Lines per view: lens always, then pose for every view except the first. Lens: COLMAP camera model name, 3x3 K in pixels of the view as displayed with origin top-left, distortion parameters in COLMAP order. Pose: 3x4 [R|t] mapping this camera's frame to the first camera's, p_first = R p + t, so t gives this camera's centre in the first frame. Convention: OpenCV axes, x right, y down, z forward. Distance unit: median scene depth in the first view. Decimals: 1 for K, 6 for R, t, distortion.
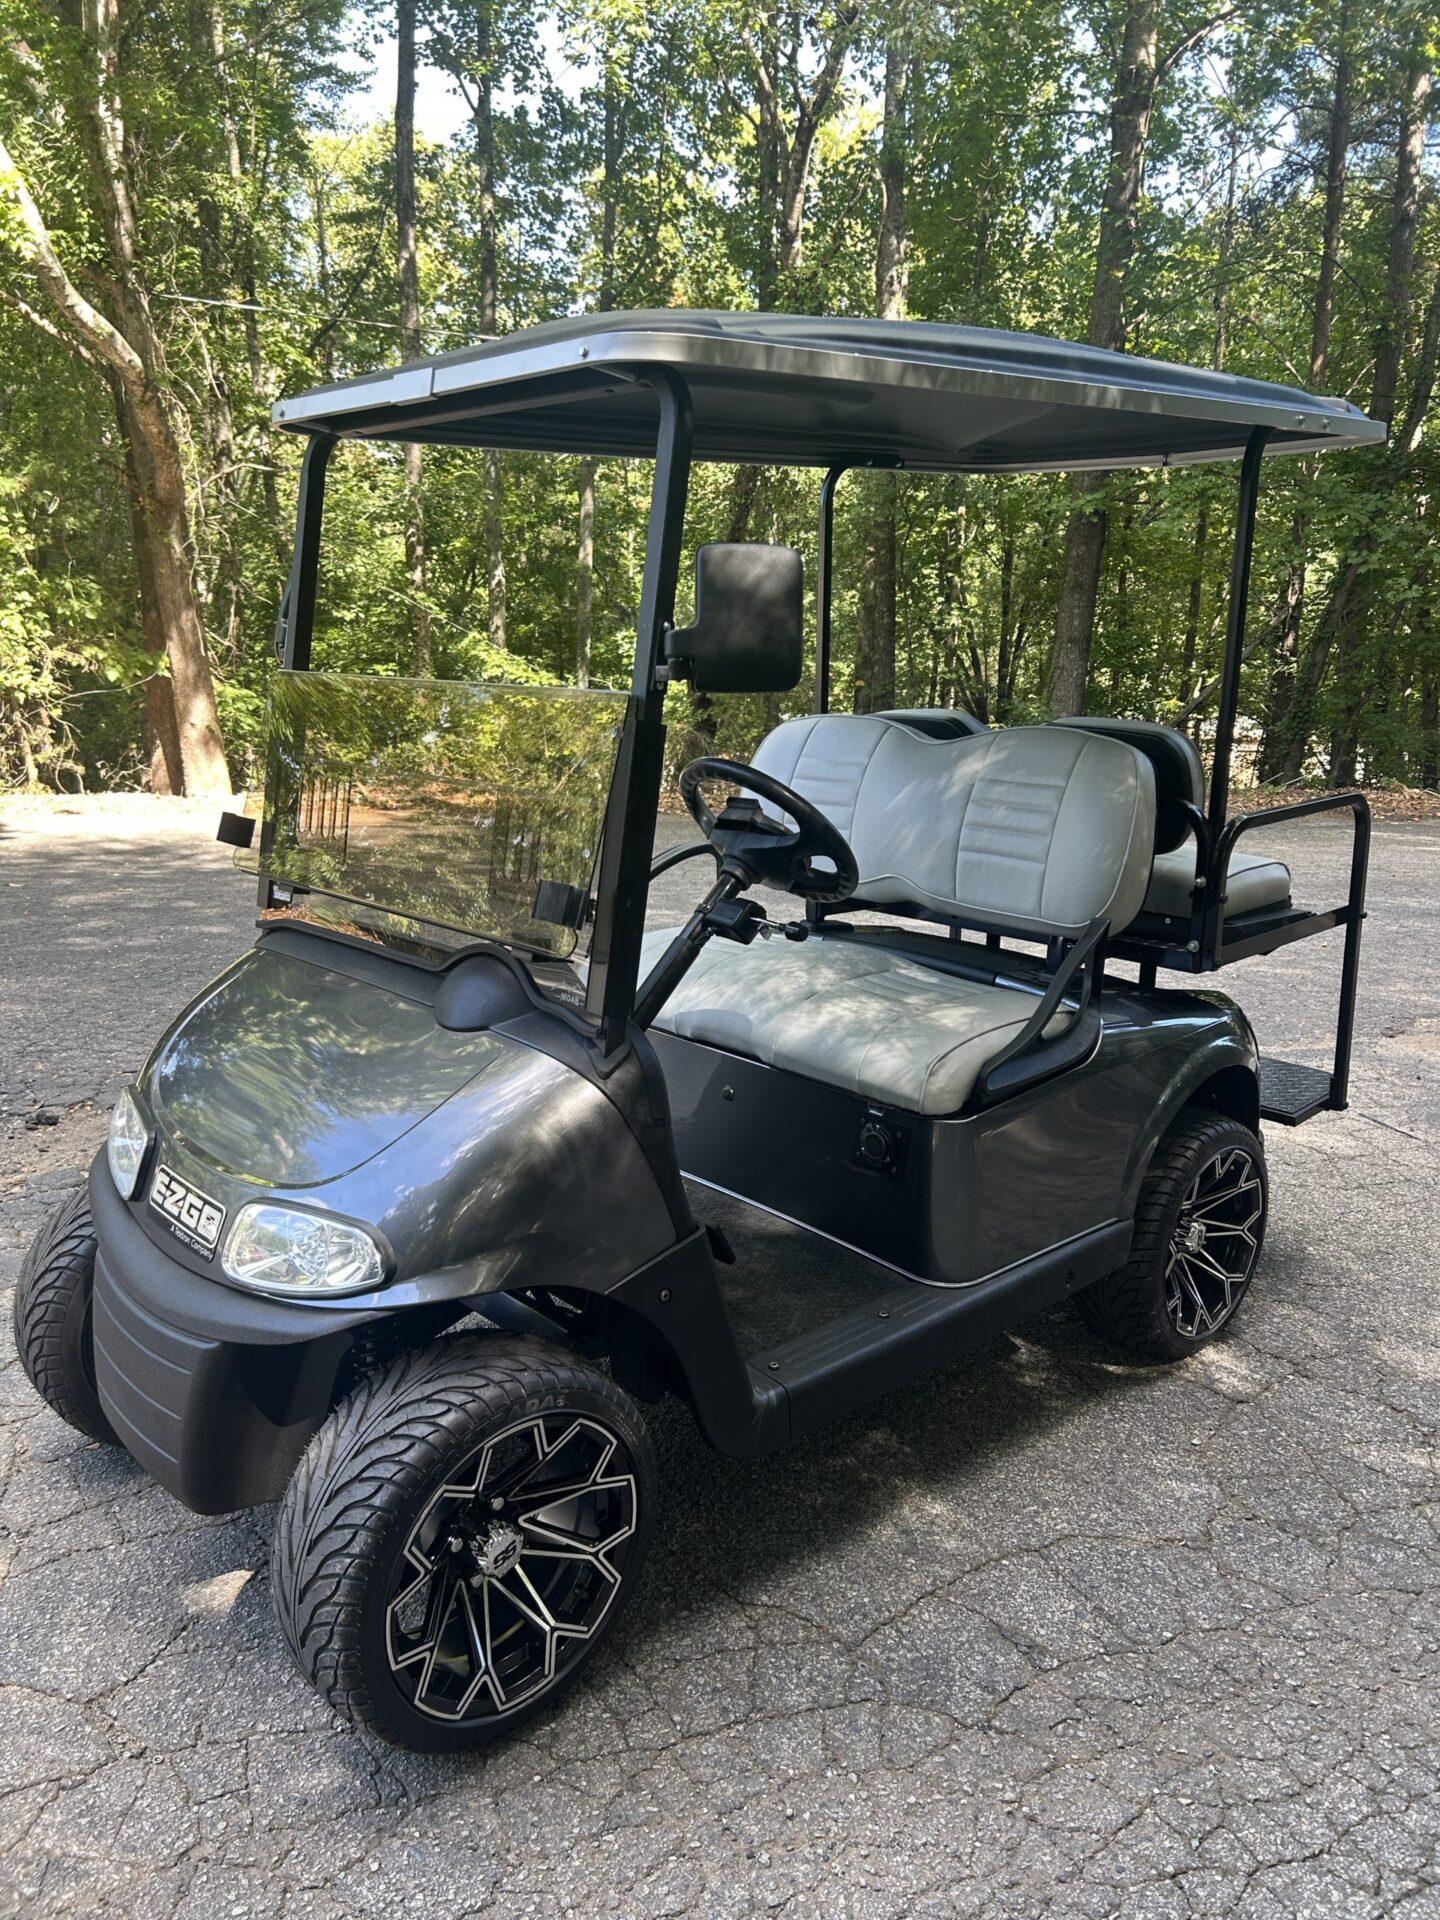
lens RADIAL K [[1446.6, 0, 711.9], [0, 1446.6, 967.7], [0, 0, 1]] dist [0.057308, -0.064097]
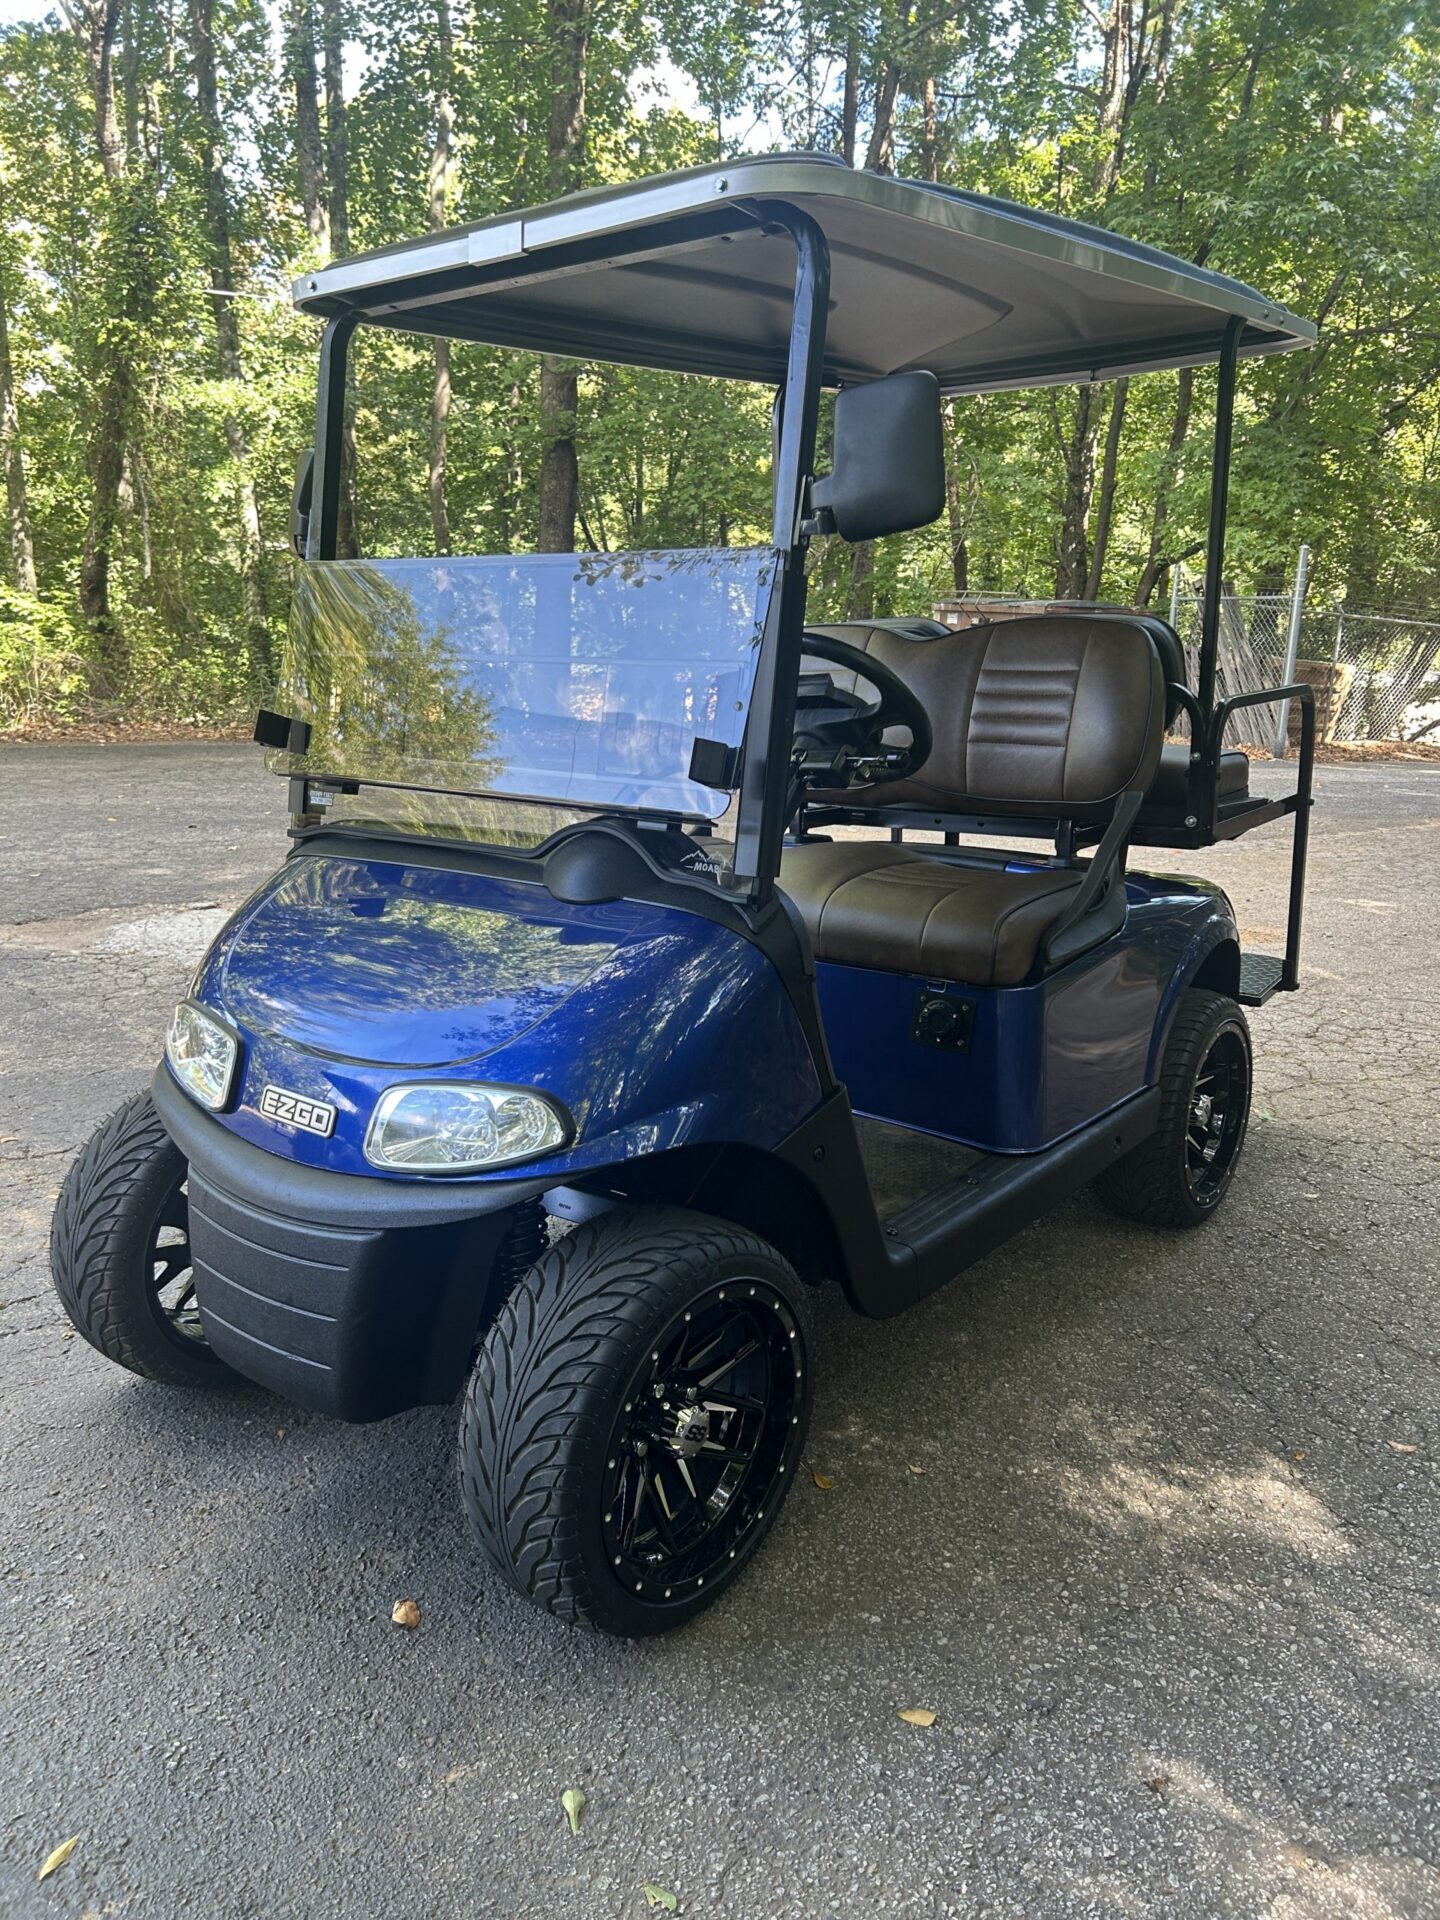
lens RADIAL K [[1446.6, 0, 711.9], [0, 1446.6, 967.7], [0, 0, 1]] dist [0.057308, -0.064097]
pose [[0.989900, -0.054918, 0.130696, -0.166904], [0.053270, 0.998451, 0.016079, 0.057091], [-0.131376, -0.008954, 0.991292, 0.015645]]
